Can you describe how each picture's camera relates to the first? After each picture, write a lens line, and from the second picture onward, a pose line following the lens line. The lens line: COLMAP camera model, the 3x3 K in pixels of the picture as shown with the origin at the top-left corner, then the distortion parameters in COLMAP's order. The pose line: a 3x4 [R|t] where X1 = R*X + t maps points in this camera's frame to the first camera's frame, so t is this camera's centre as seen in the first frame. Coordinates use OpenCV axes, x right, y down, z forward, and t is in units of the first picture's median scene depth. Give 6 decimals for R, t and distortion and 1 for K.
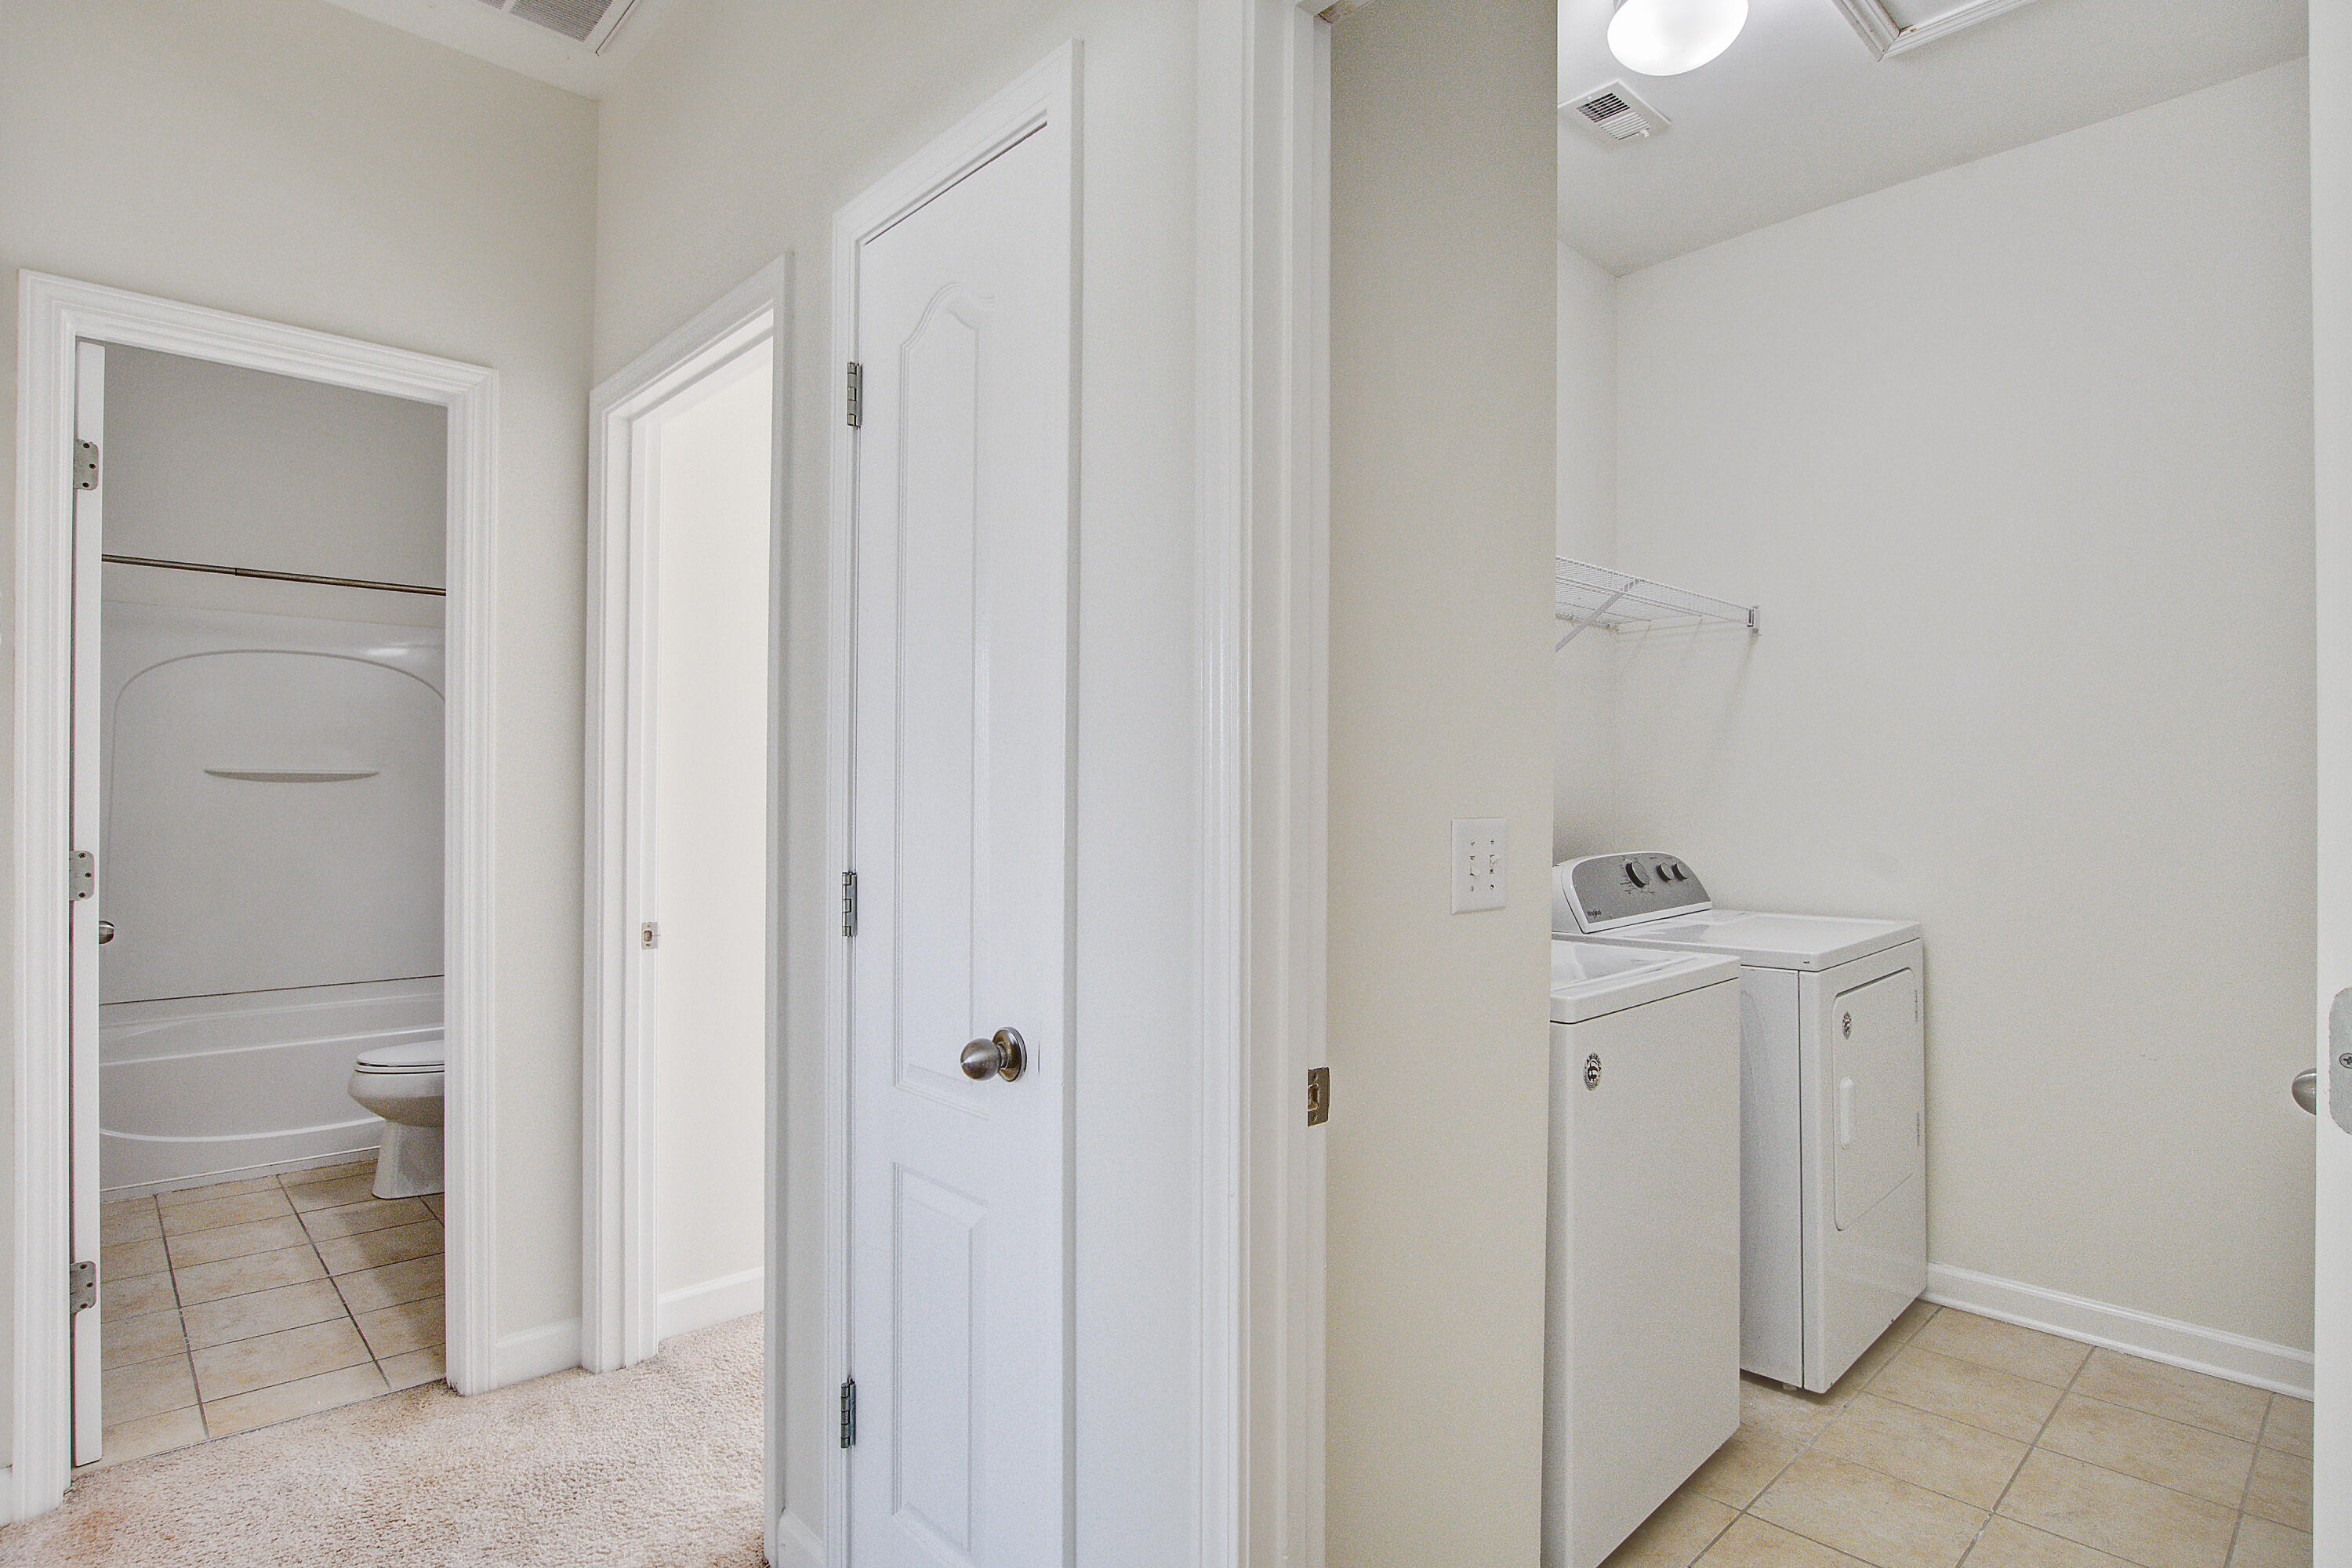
lens RADIAL K [[1198.4, 0, 1175.8], [0, 1198.4, 778.5], [0, 0, 1]] dist [-0.004229, -0.000475]
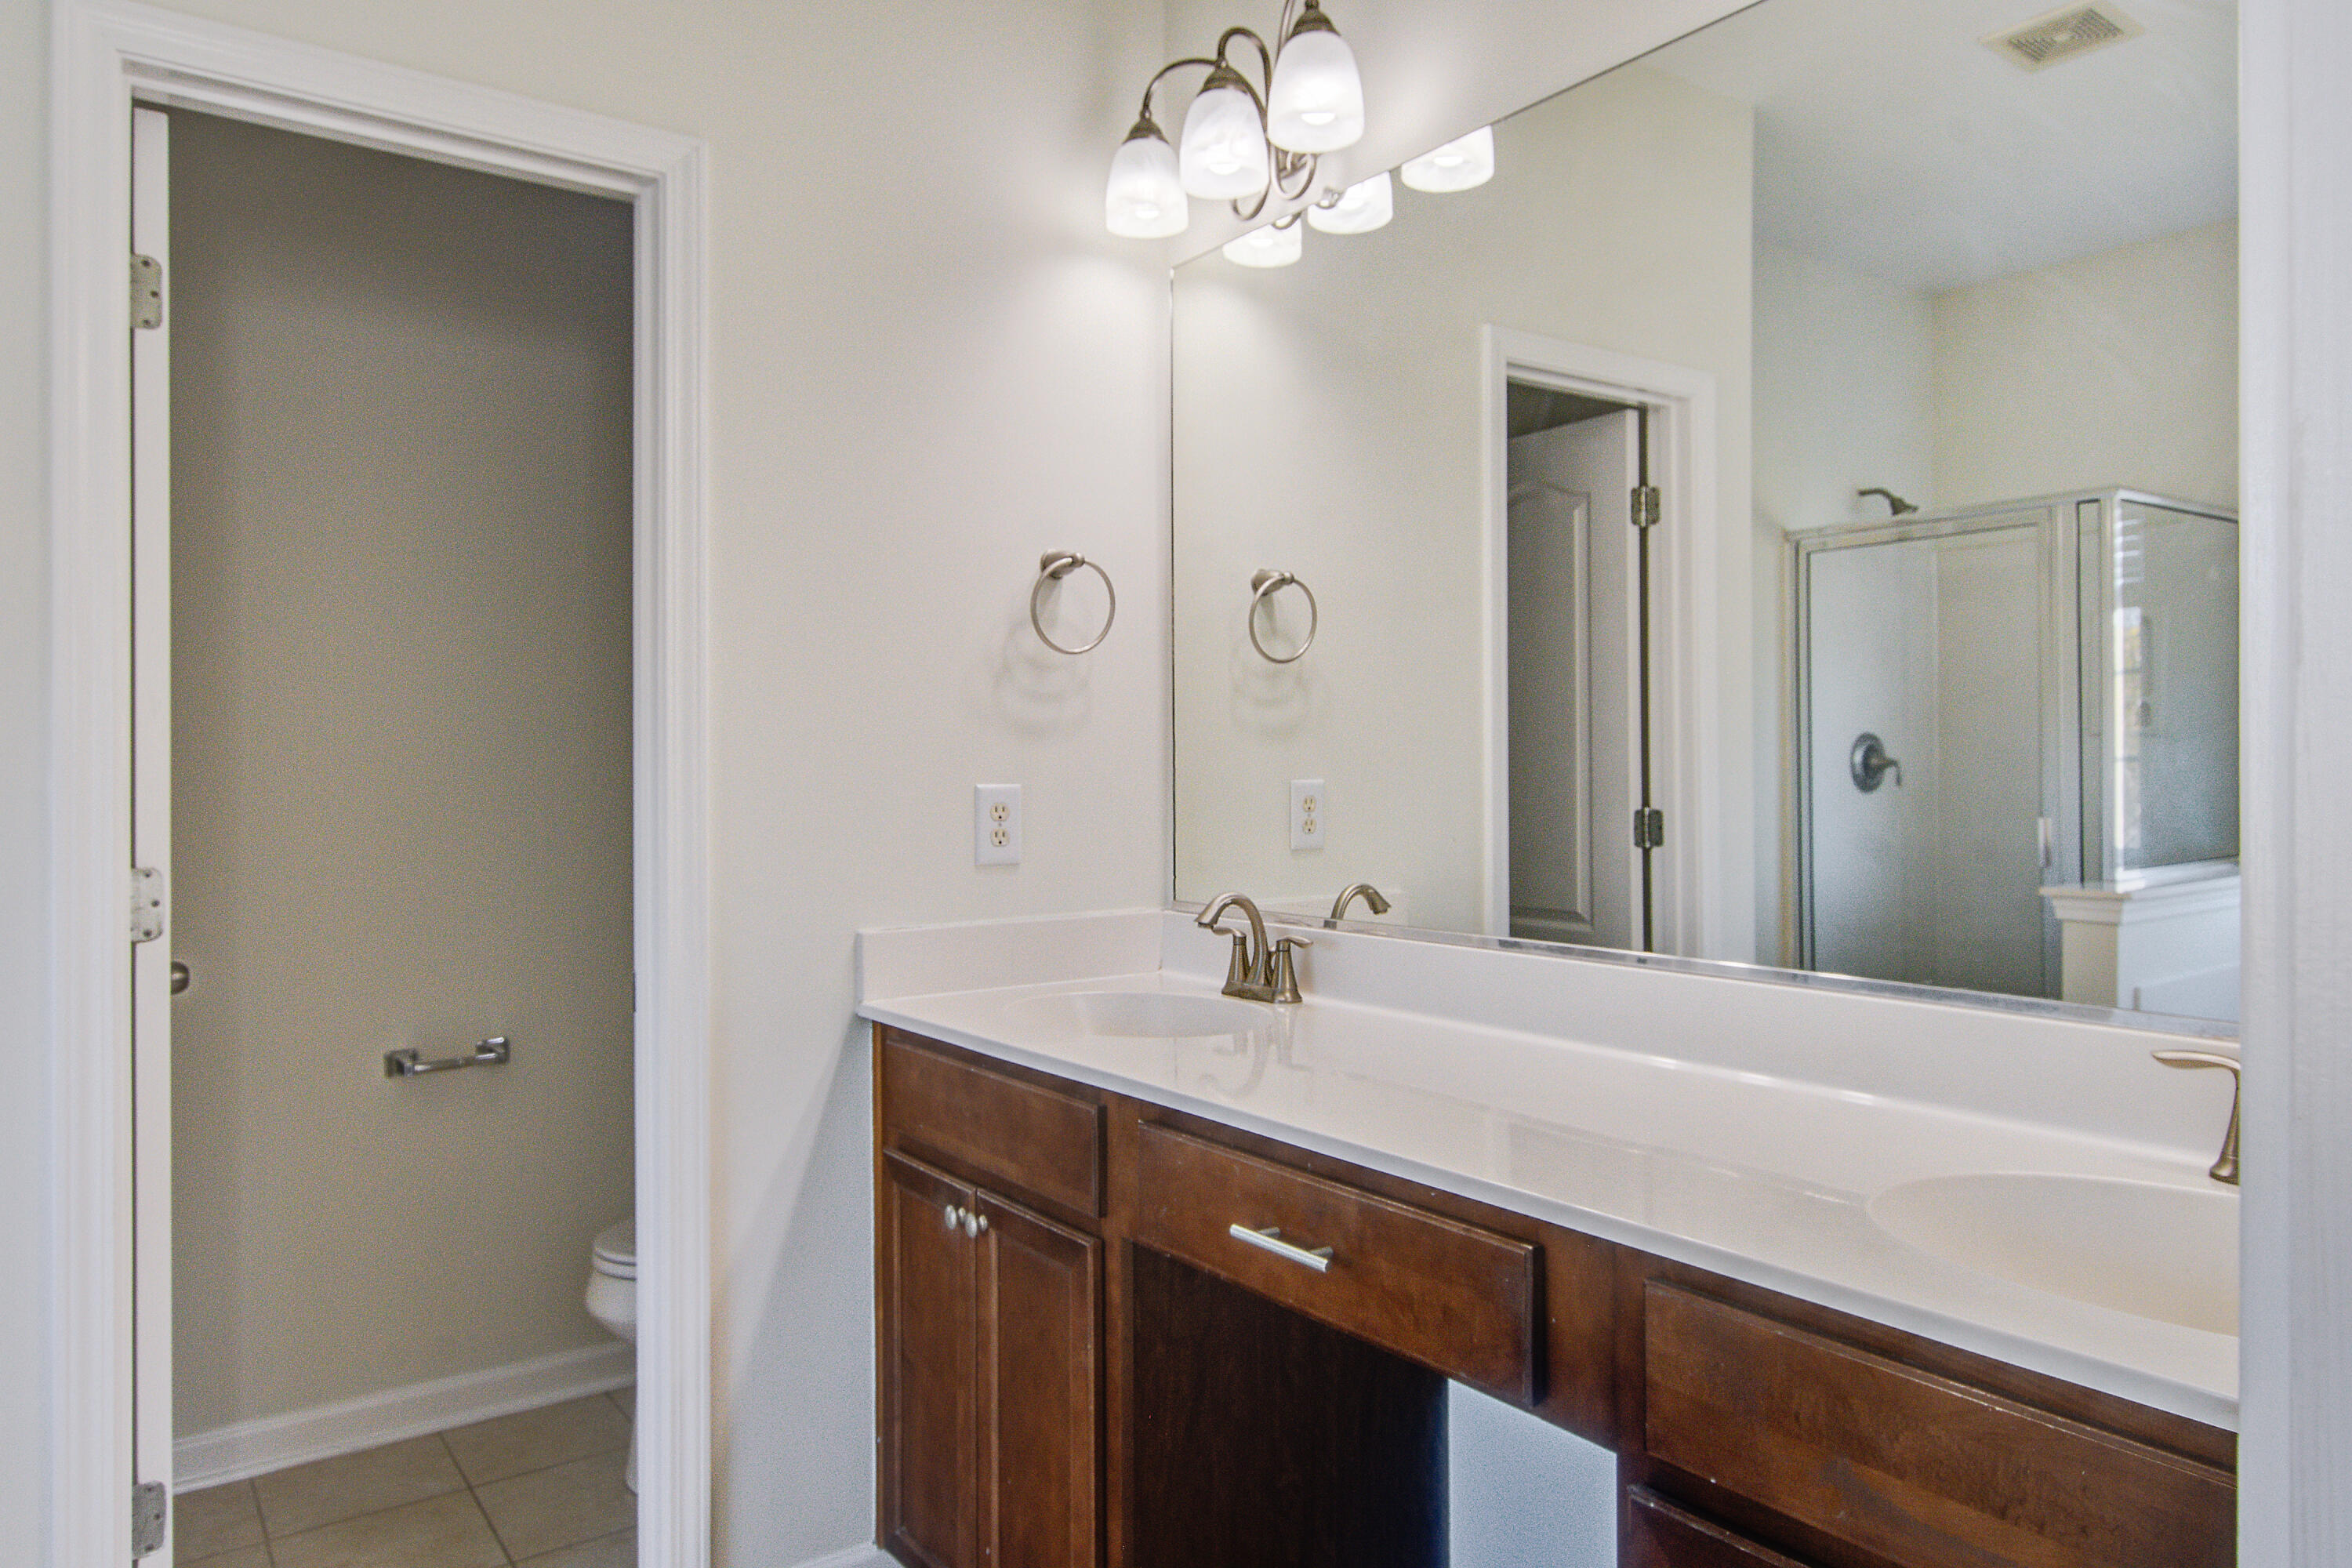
lens RADIAL K [[1519.8, 0, 1176.0], [0, 1519.8, 782.4], [0, 0, 1]] dist [0.005995, -0.000258]
pose [[0.988846, 0.001492, -0.148932, -0.215261], [0.000020, 0.999948, 0.010155, 0.001284], [0.148940, -0.010045, 0.988795, 0.238459]]
